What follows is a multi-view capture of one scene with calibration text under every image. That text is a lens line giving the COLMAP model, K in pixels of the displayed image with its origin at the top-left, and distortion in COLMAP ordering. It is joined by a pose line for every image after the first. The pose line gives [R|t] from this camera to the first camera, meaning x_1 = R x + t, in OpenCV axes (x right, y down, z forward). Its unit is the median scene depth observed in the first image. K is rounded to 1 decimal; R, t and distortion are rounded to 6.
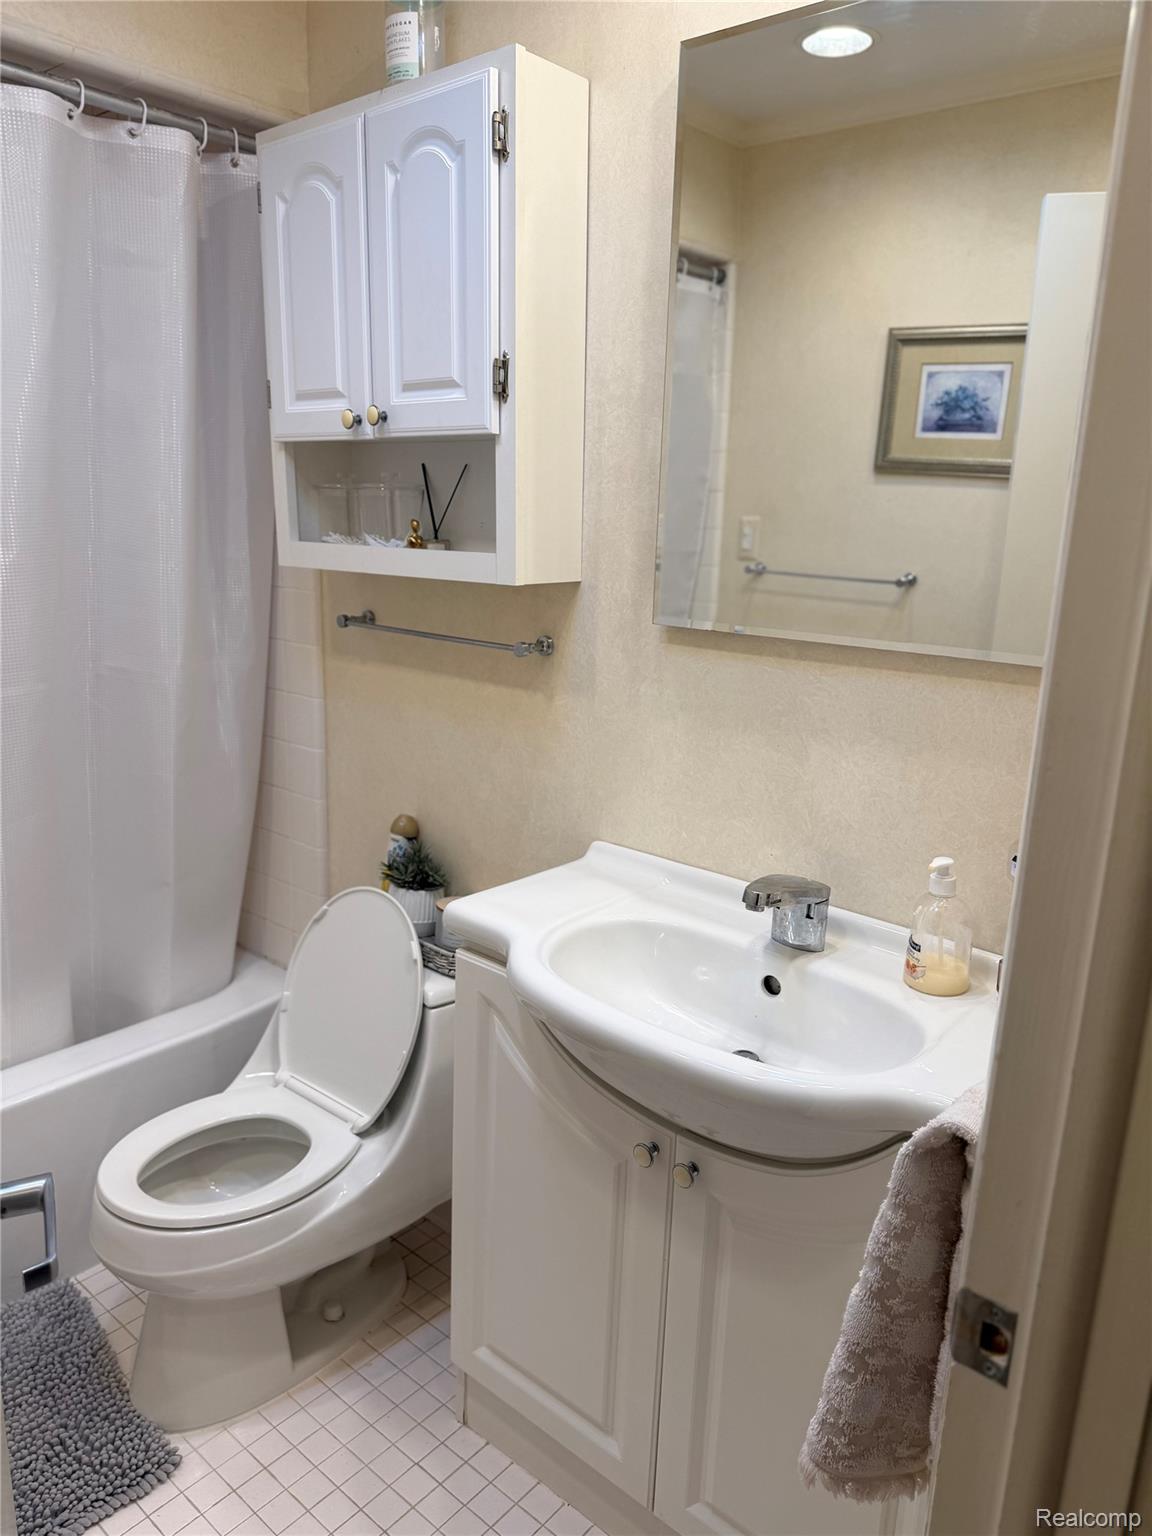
lens RADIAL K [[1088.1, 0, 571.5], [0, 1088.1, 771.2], [0, 0, 1]] dist [0.001332, -0.013576]
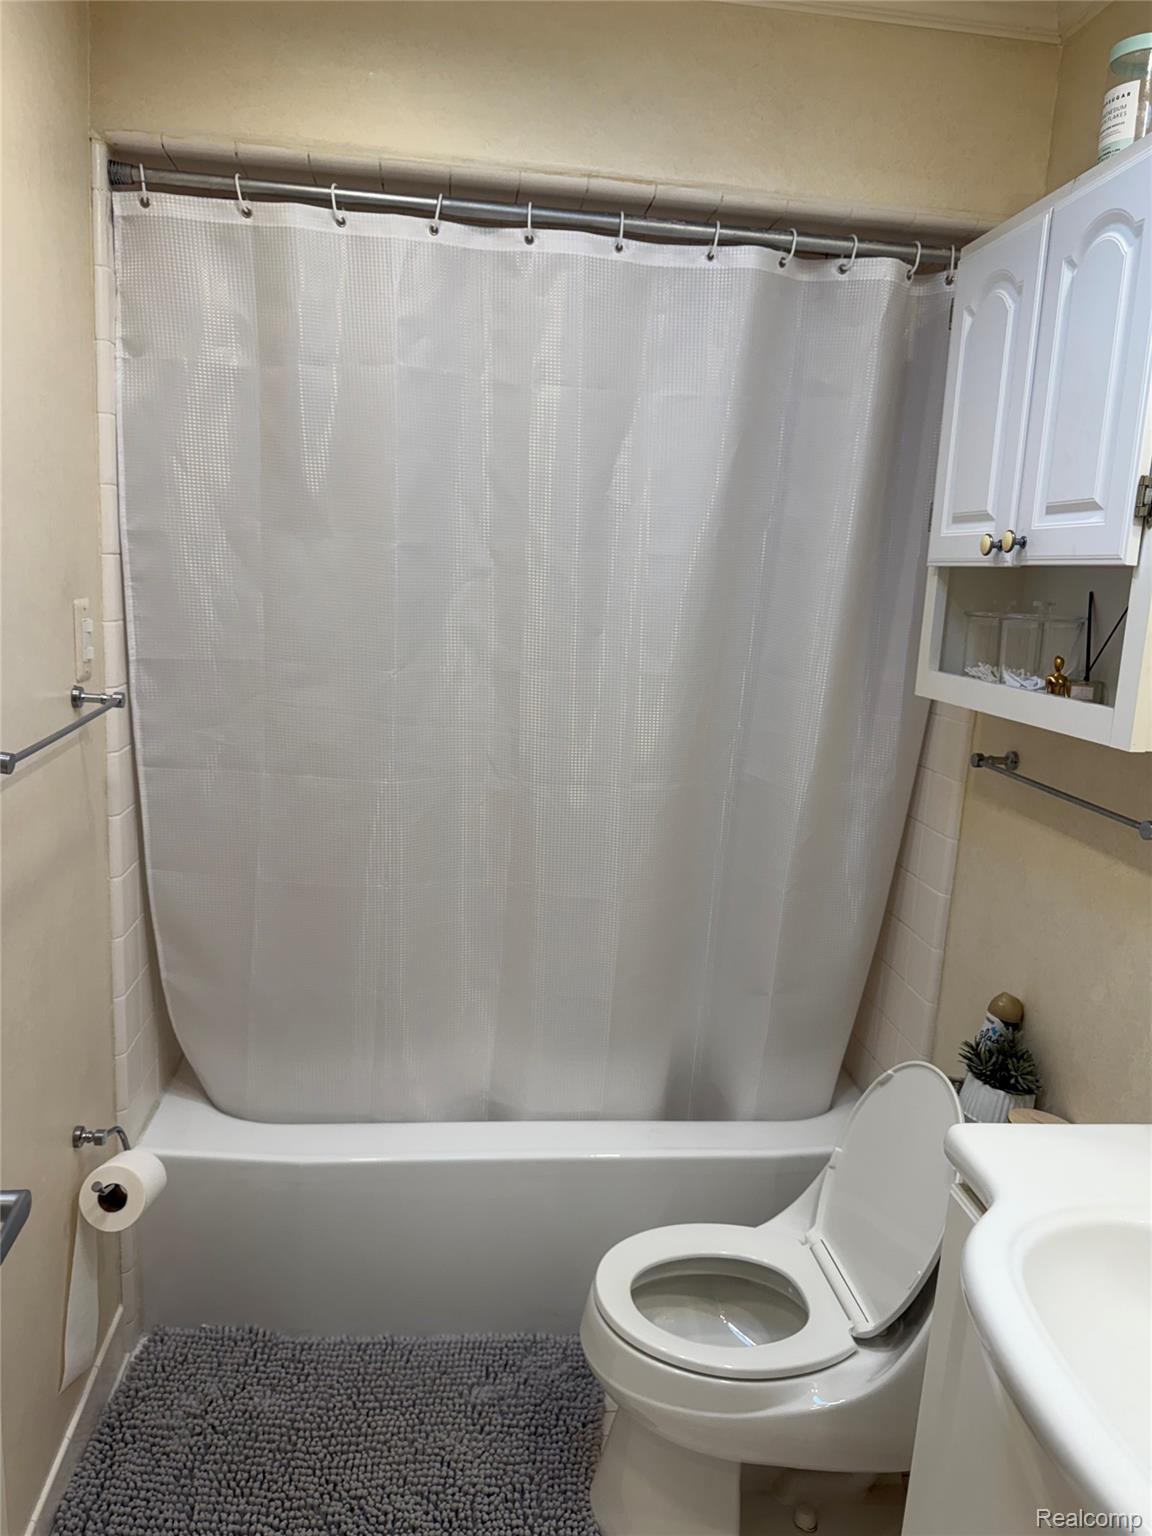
lens RADIAL K [[1088.1, 0, 571.5], [0, 1088.1, 771.2], [0, 0, 1]] dist [0.001332, -0.013576]
pose [[0.730665, 0.139144, -0.668407, 0.160448], [-0.193630, 0.981046, -0.007438, -0.066408], [0.654703, 0.134859, 0.743759, 0.134179]]
